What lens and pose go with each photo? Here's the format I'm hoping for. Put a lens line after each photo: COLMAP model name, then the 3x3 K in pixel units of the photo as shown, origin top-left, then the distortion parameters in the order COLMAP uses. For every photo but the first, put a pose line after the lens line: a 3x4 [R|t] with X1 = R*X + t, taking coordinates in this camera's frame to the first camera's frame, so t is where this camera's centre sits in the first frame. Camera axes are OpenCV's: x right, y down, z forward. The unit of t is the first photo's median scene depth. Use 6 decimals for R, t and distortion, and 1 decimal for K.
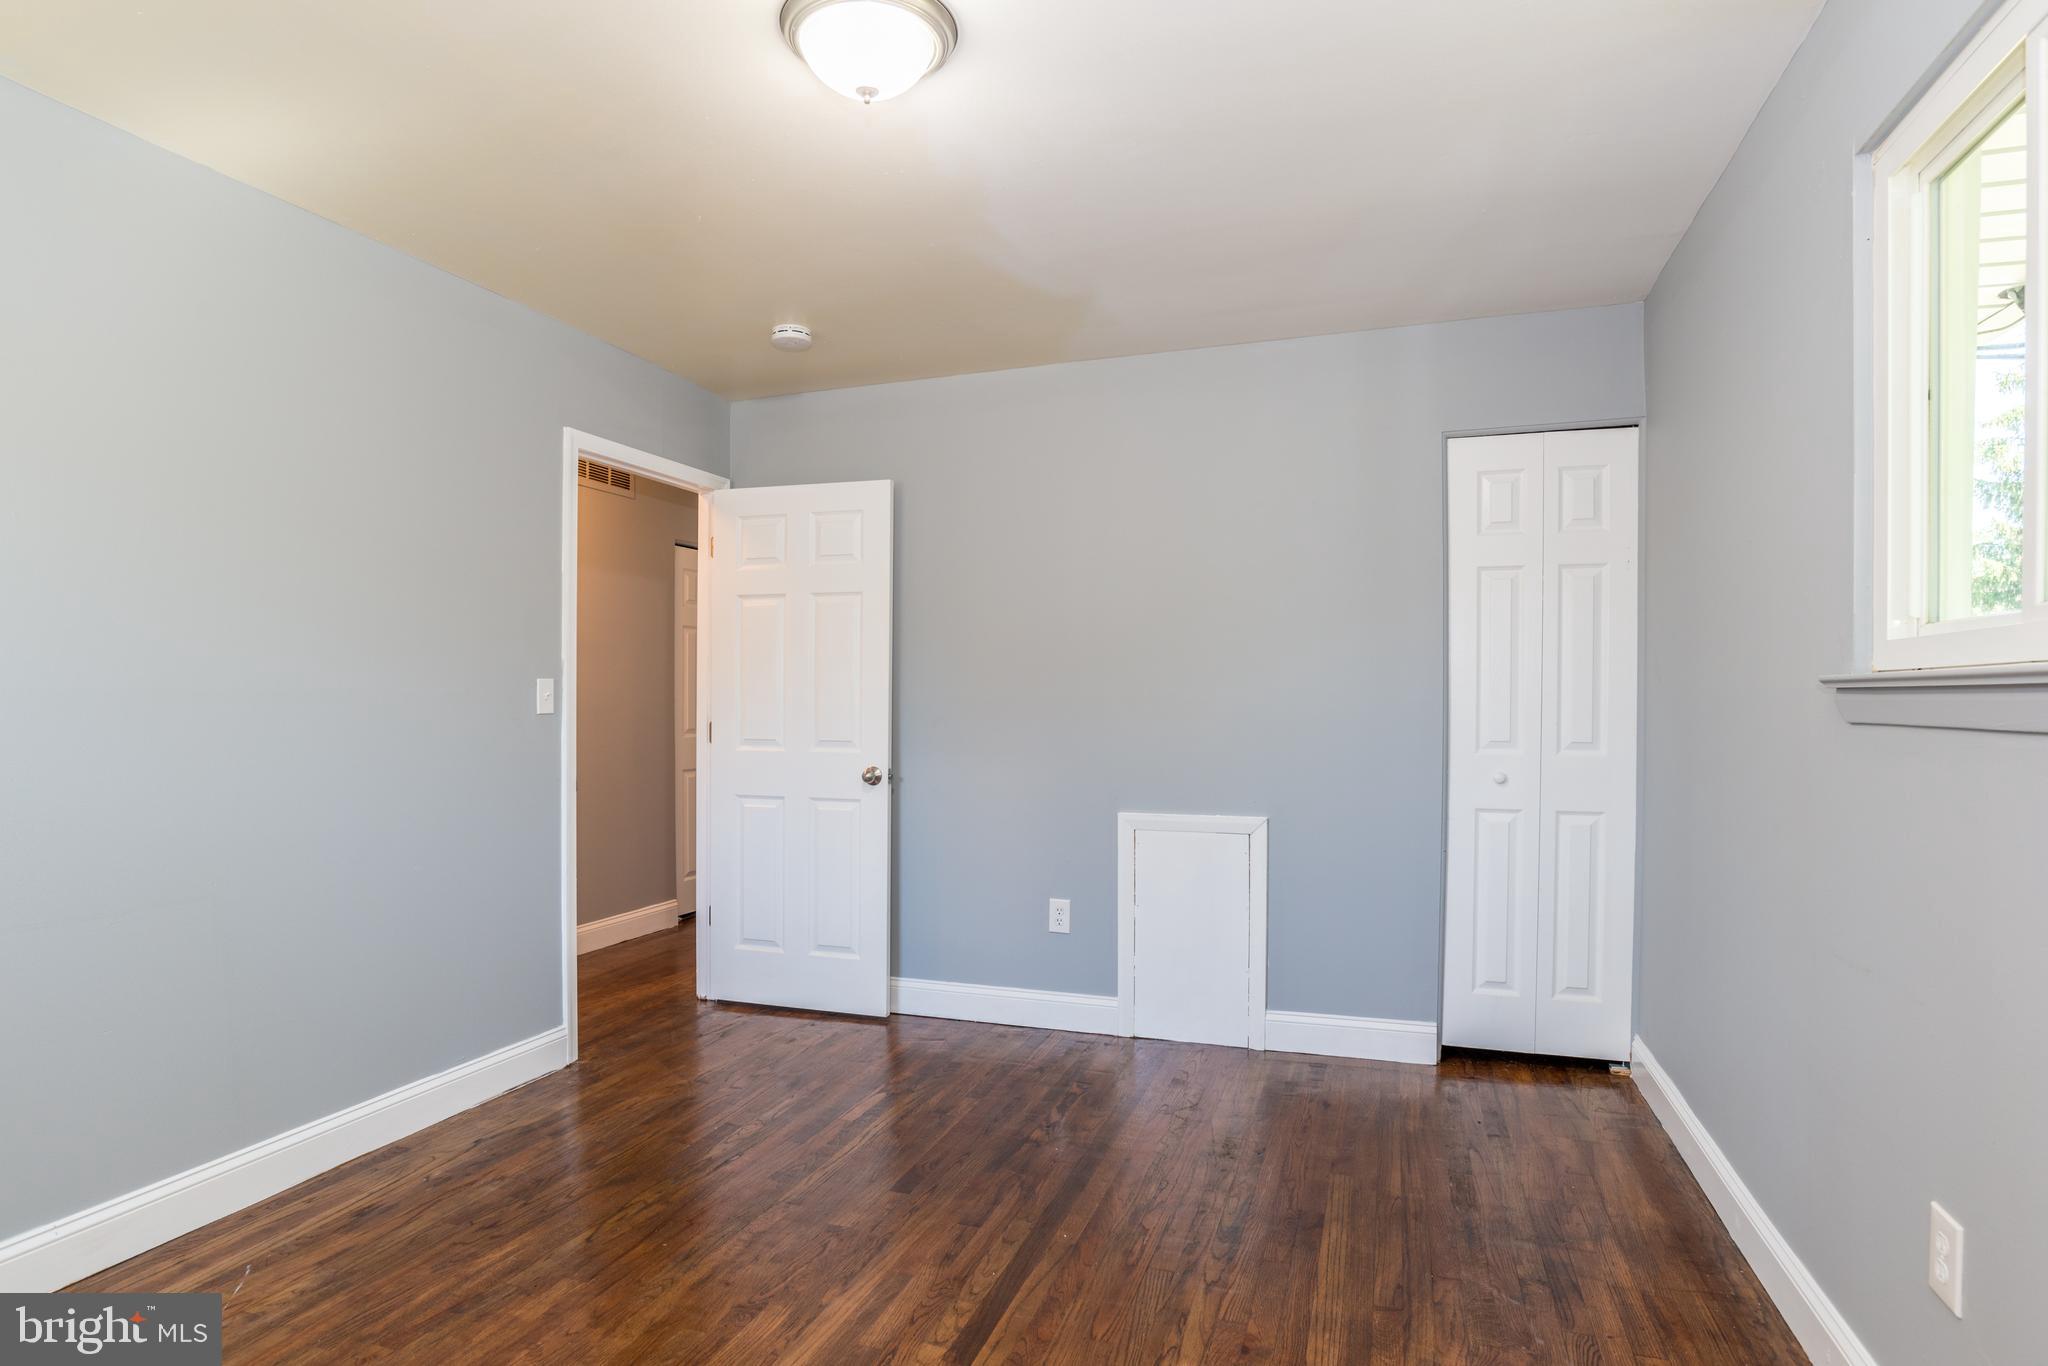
lens RADIAL K [[1065.0, 0, 1031.9], [0, 1065.0, 702.5], [0, 0, 1]] dist [-0.000739, 0.000733]
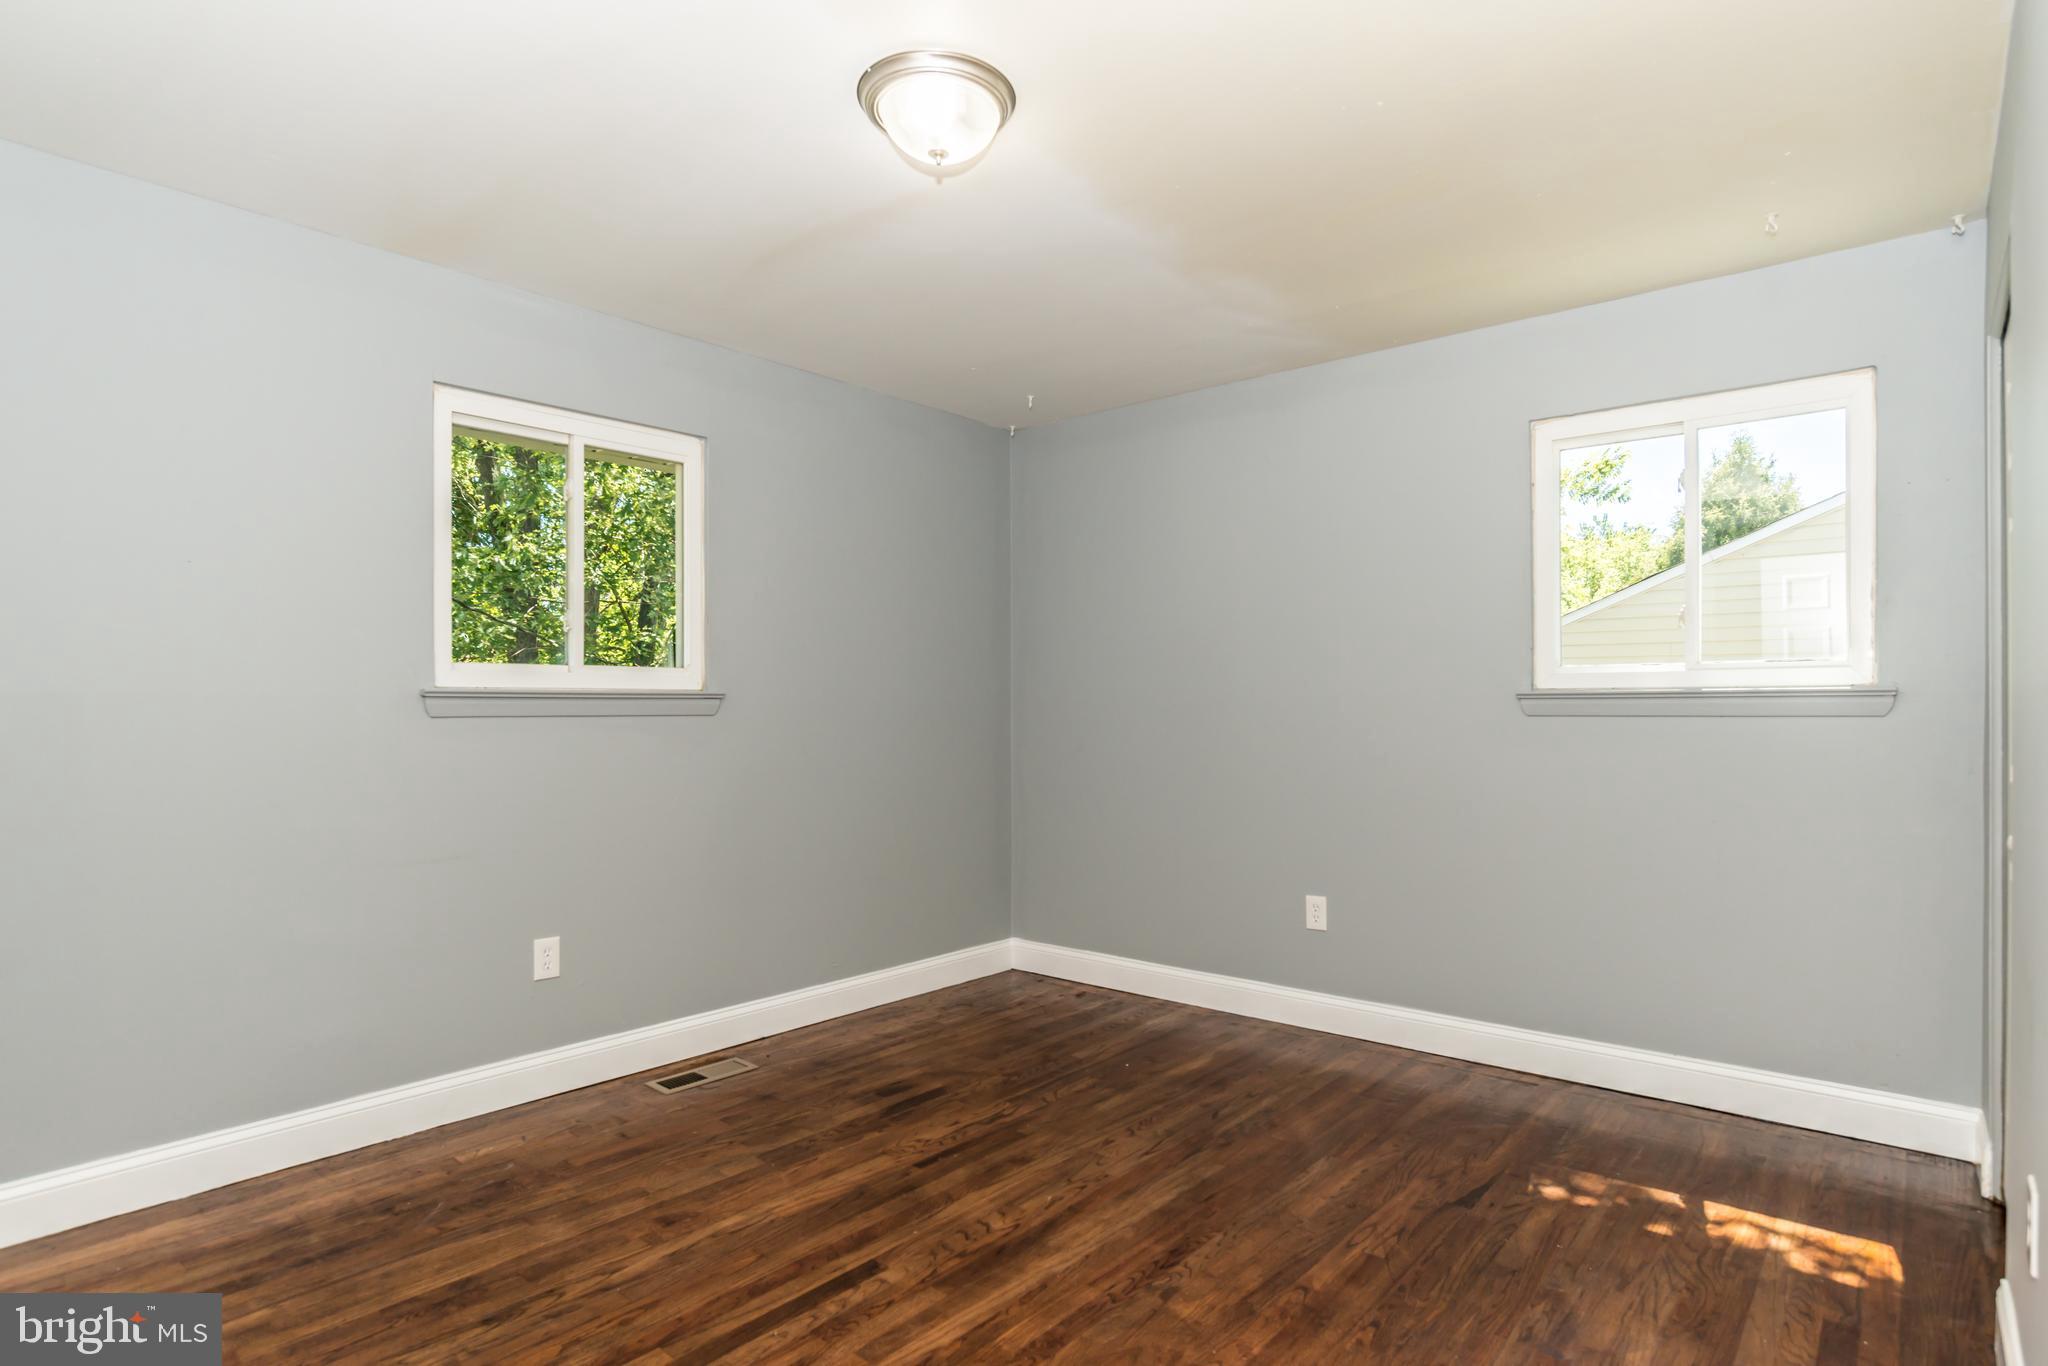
lens RADIAL K [[1065.0, 0, 1031.9], [0, 1065.0, 702.5], [0, 0, 1]] dist [-0.000739, 0.000733]
pose [[-0.931583, 0.003320, 0.363514, -0.598972], [0.005374, 0.999975, 0.004638, -0.001617], [-0.363489, 0.006274, -0.931577, 1.853149]]
